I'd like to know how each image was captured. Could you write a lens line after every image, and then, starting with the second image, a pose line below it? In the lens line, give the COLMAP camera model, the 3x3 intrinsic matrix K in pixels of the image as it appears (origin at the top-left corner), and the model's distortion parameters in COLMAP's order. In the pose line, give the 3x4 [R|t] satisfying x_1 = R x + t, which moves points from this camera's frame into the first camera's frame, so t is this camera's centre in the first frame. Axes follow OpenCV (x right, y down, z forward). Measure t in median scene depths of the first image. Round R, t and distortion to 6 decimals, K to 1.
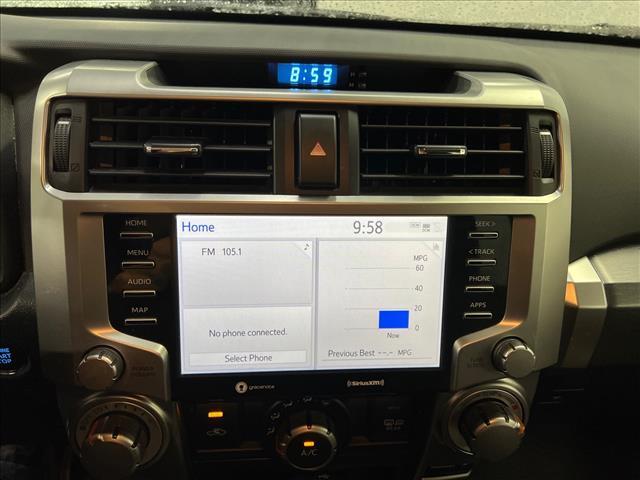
lens RADIAL K [[482.3, 0, 320.4], [0, 482.3, 236.6], [0, 0, 1]] dist [0.004952, -0.005650]
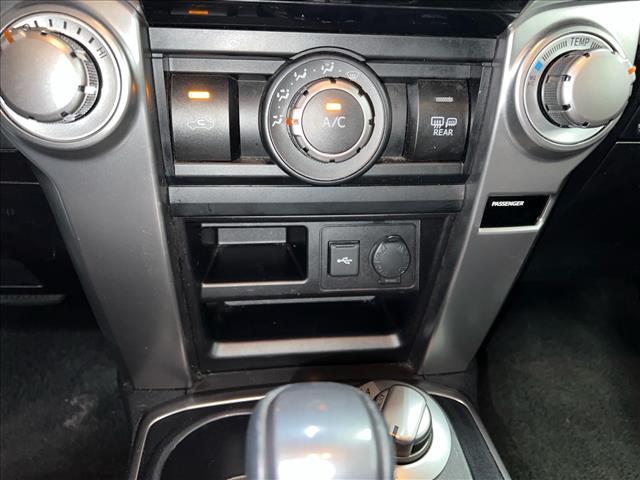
lens RADIAL K [[482.3, 0, 318.4], [0, 482.3, 240.6], [0, 0, 1]] dist [0.004952, -0.005650]
pose [[0.999089, -0.025871, 0.033935, -0.079236], [0.028299, 0.996919, -0.073159, 0.714276], [-0.031938, 0.074053, 0.996743, 0.334618]]
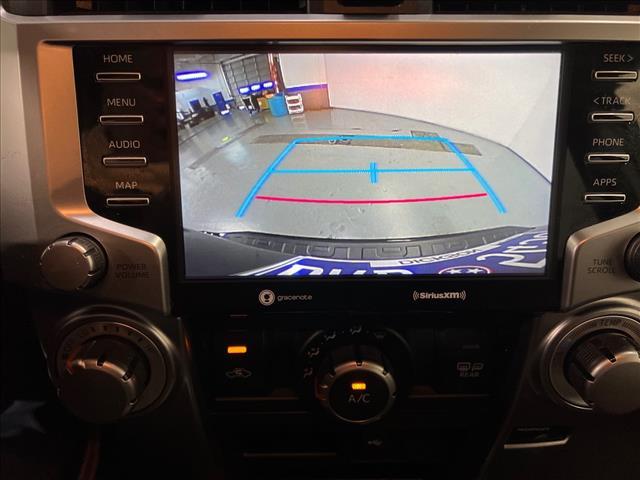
lens RADIAL K [[482.3, 0, 319.2], [0, 482.3, 240.8], [0, 0, 1]] dist [0.004952, -0.005650]
pose [[0.996729, -0.007270, -0.080490, -0.024432], [0.008374, 0.999875, 0.013387, 0.205190], [0.080382, -0.014018, 0.996666, 0.268269]]
